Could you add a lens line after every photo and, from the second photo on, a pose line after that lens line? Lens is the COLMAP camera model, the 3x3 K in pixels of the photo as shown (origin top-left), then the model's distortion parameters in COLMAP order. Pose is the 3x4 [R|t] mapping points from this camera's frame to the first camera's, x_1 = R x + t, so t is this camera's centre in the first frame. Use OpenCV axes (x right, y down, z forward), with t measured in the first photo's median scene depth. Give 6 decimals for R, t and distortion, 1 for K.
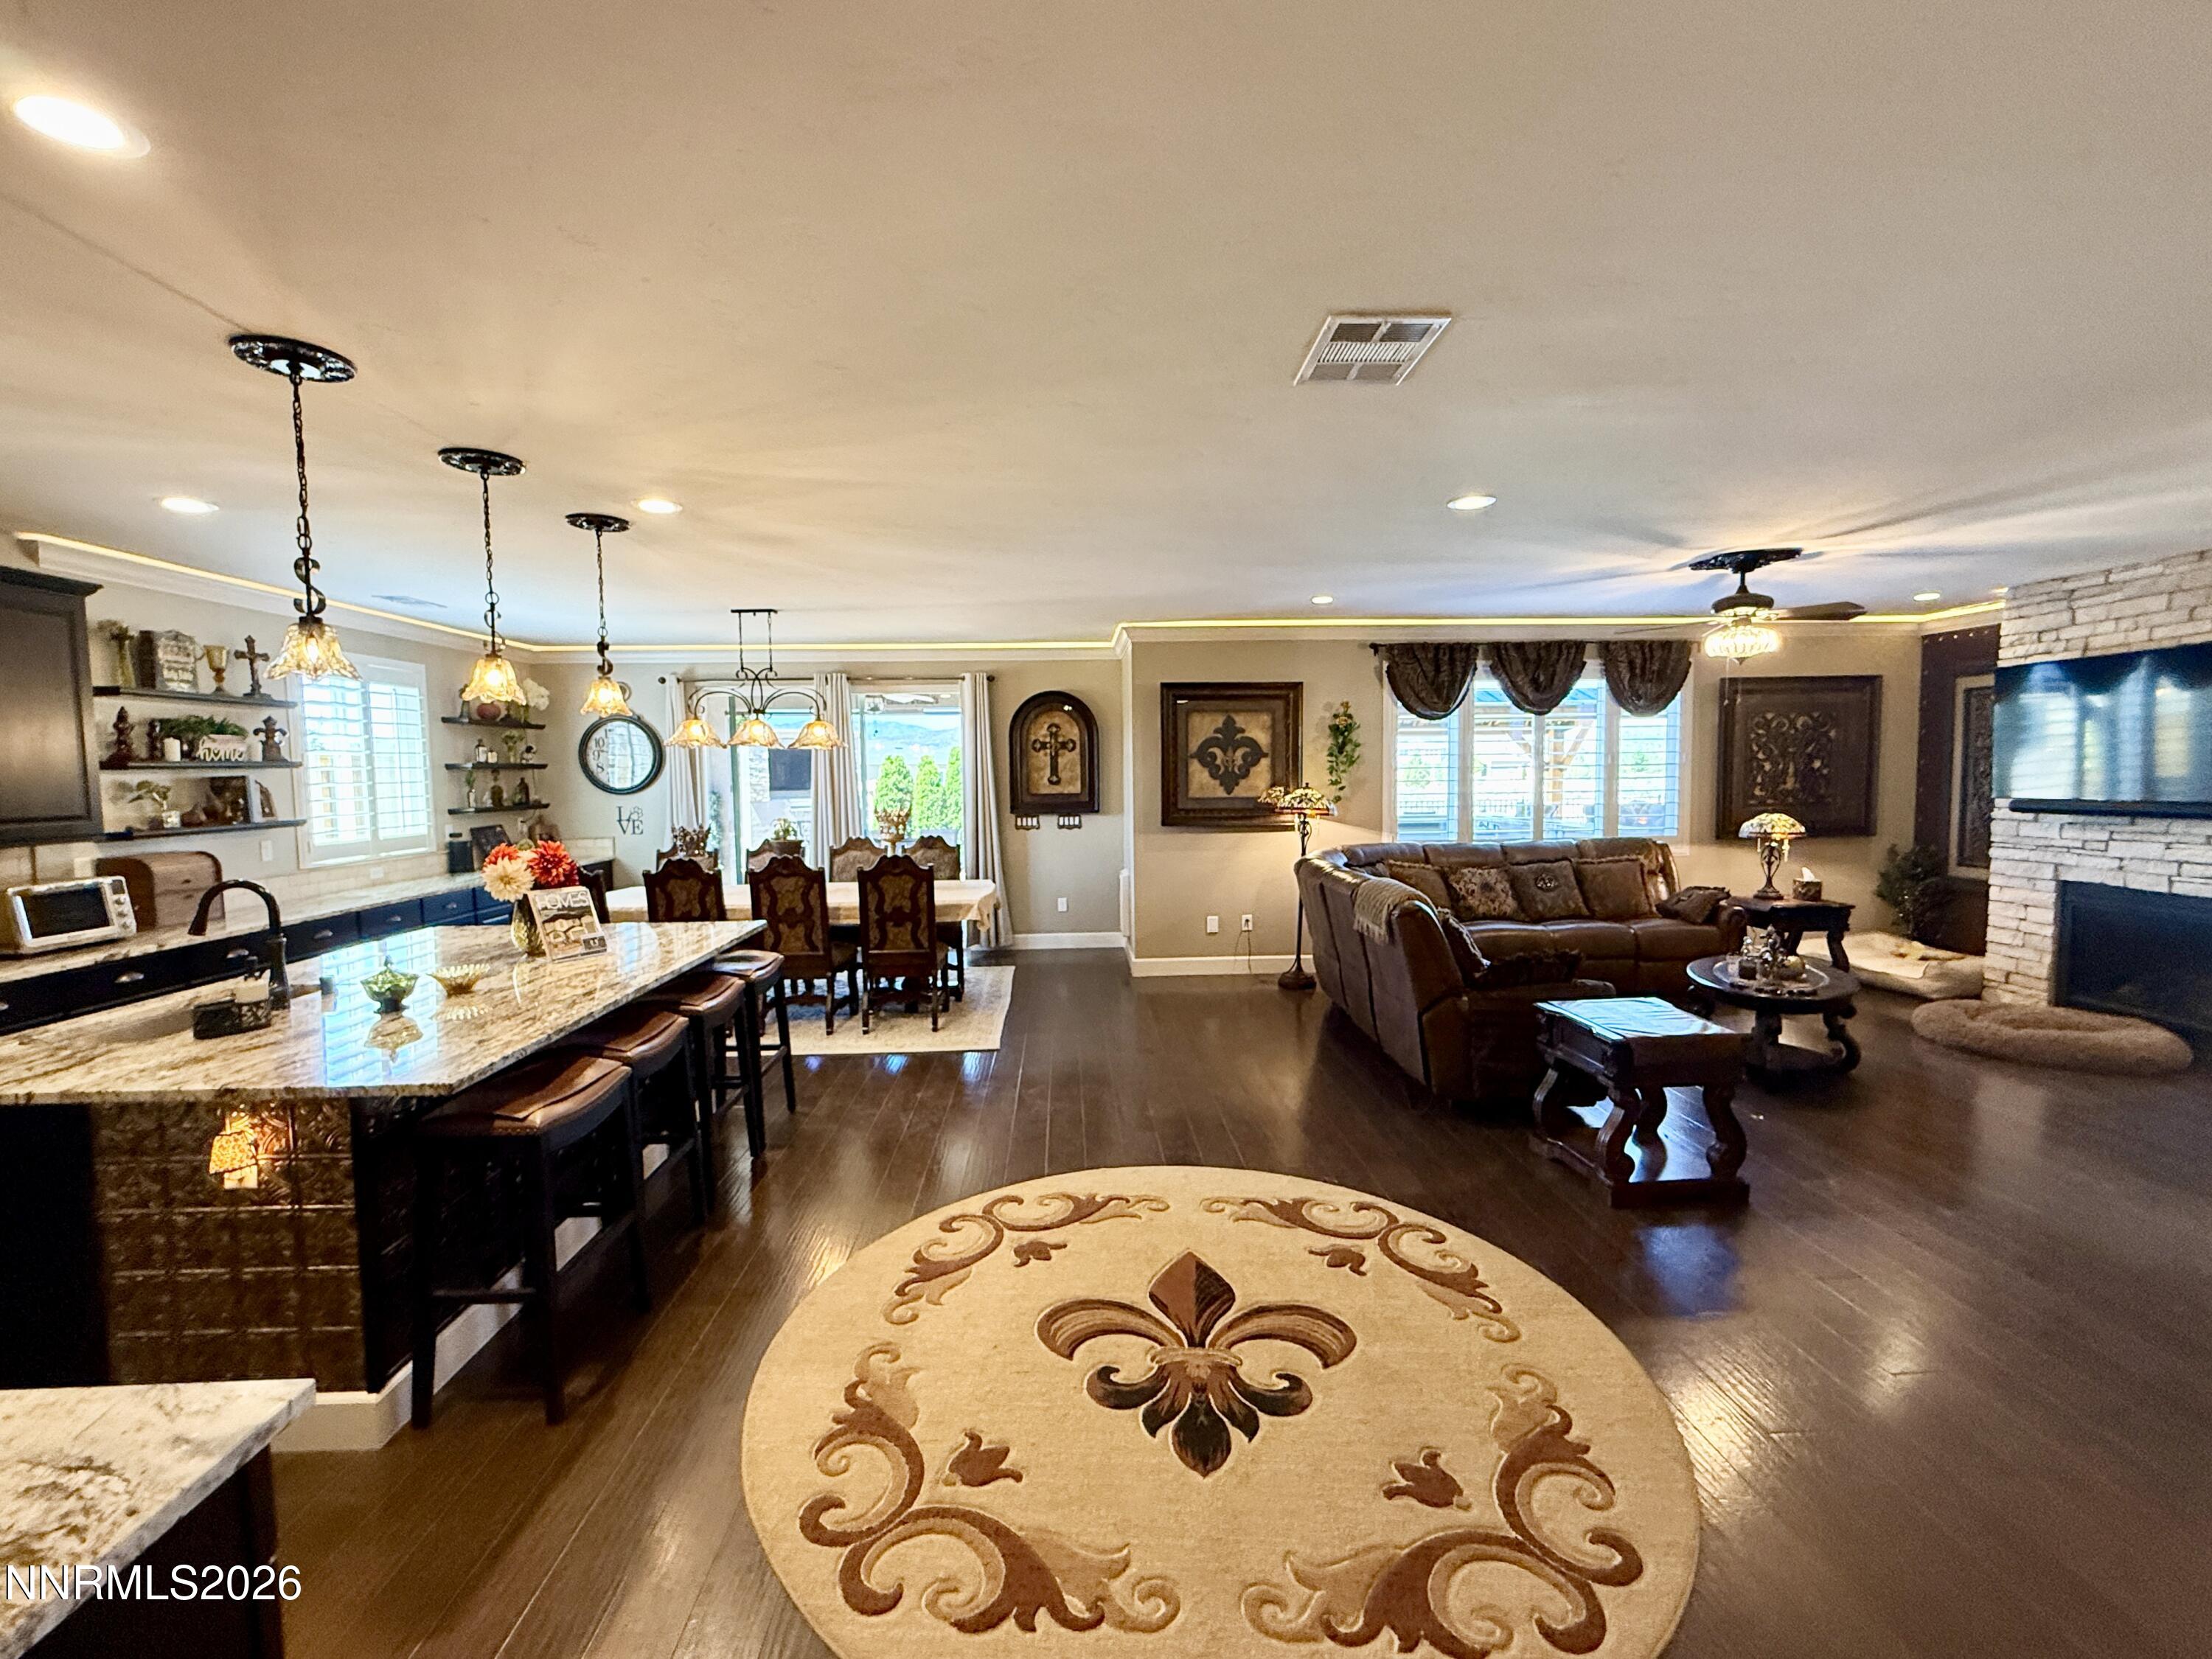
lens RADIAL K [[953.1, 0, 1104.6], [0, 953.1, 830.9], [0, 0, 1]] dist [0.000780, -0.000072]
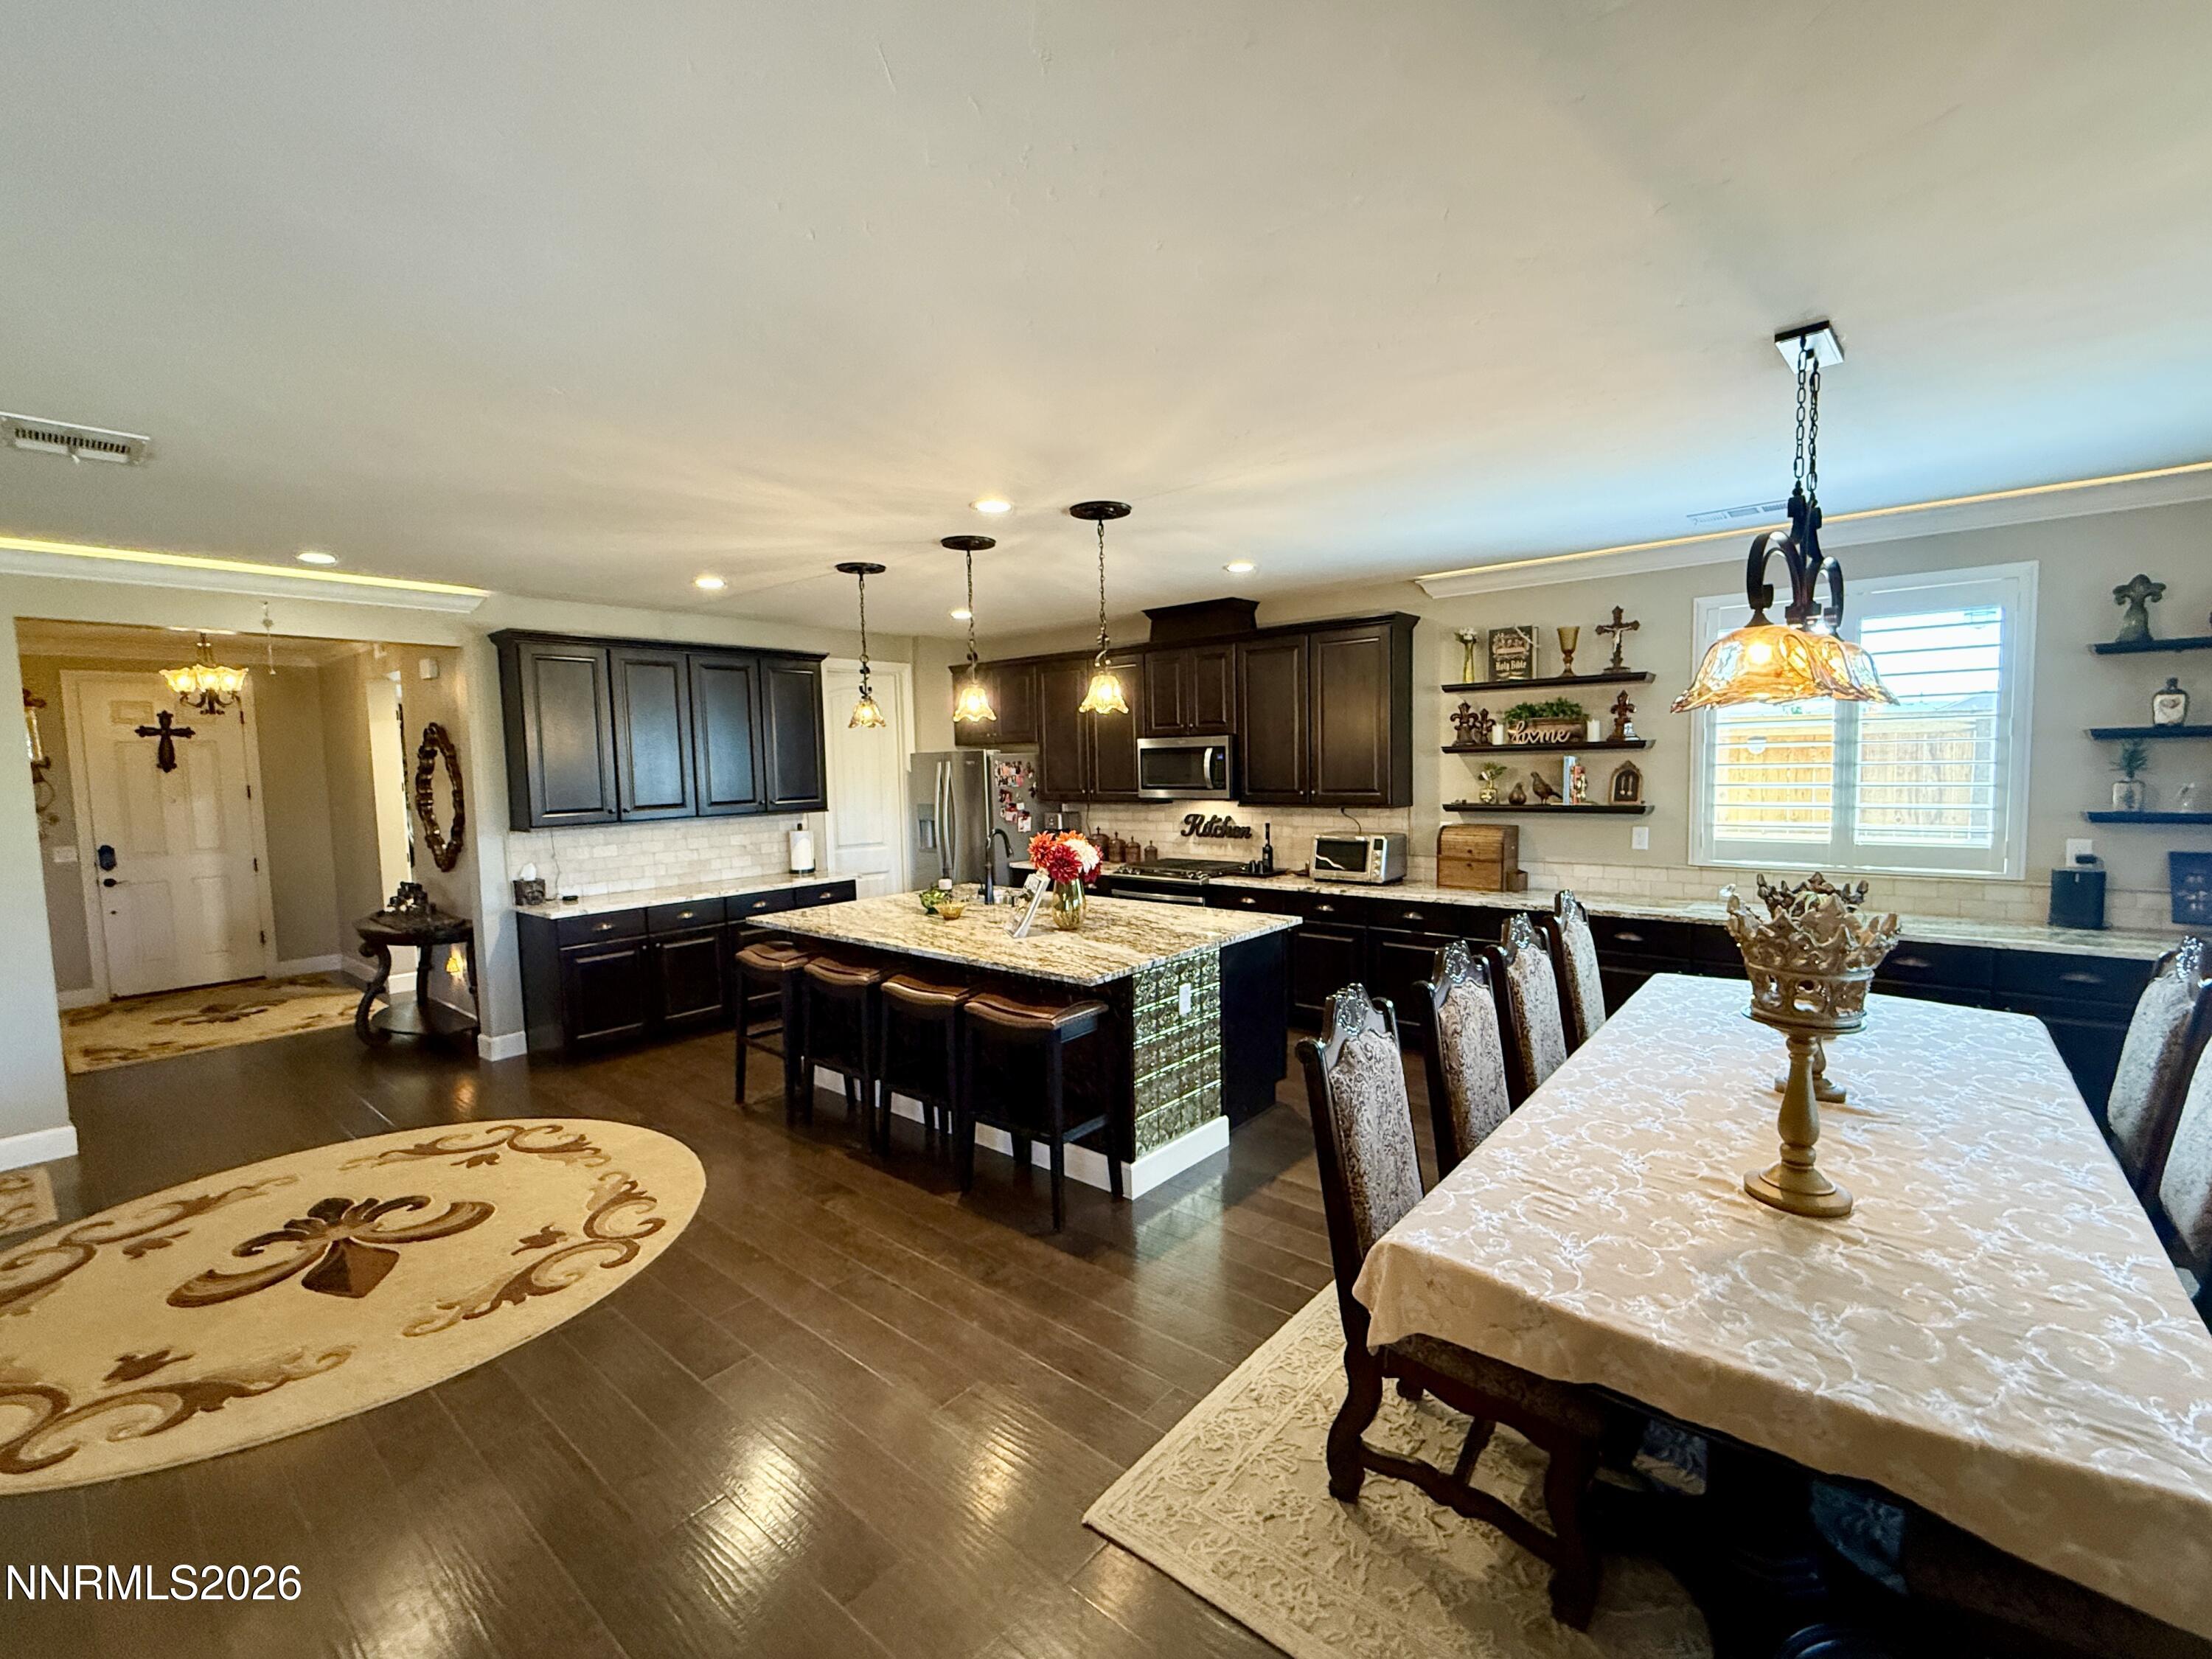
lens RADIAL K [[953.1, 0, 1099.1], [0, 953.1, 831.4], [0, 0, 1]] dist [0.000780, -0.000072]
pose [[-0.681463, 0.083122, -0.727117, 0.121683], [-0.017709, 0.991365, 0.129927, -0.082695], [0.731639, 0.101416, -0.674107, 1.075010]]
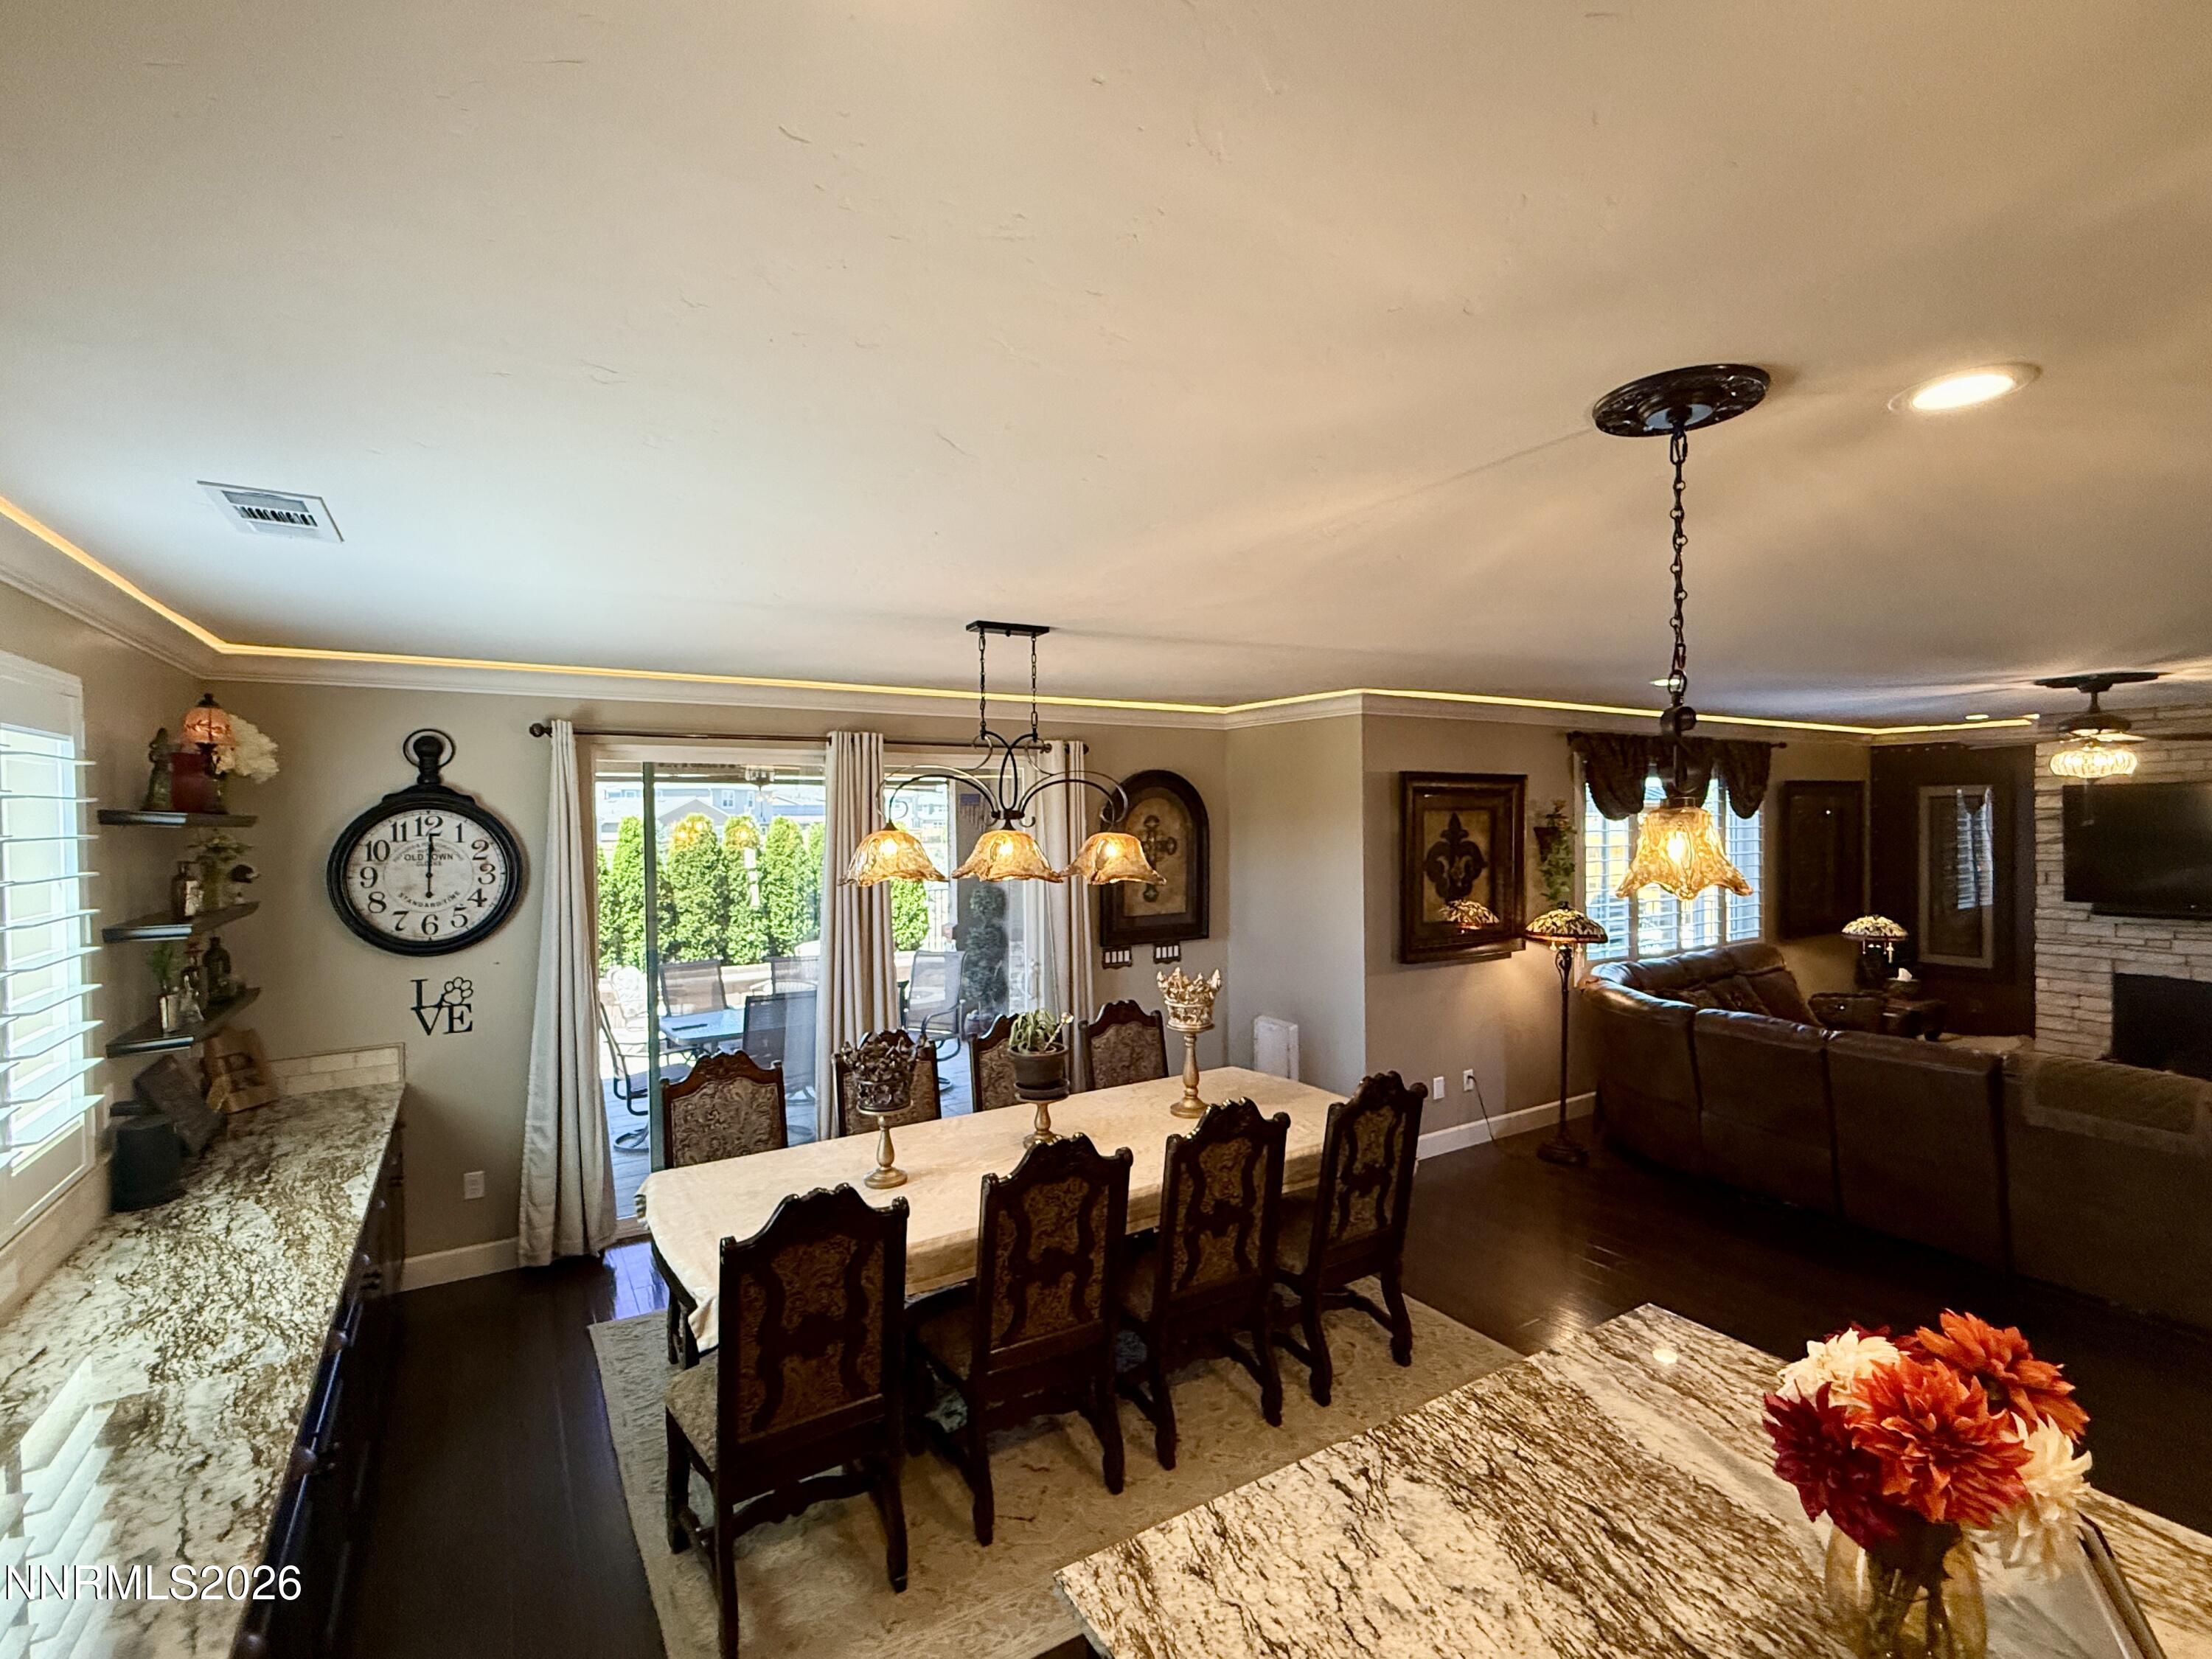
lens RADIAL K [[1007.9, 0, 1106.0], [0, 1007.9, 829.9], [0, 0, 1]] dist [0.000838, -0.000530]
pose [[0.873771, -0.001077, 0.486337, -0.598734], [0.028956, 0.998339, -0.049813, -0.088072], [-0.485476, 0.057607, 0.872350, 0.490036]]
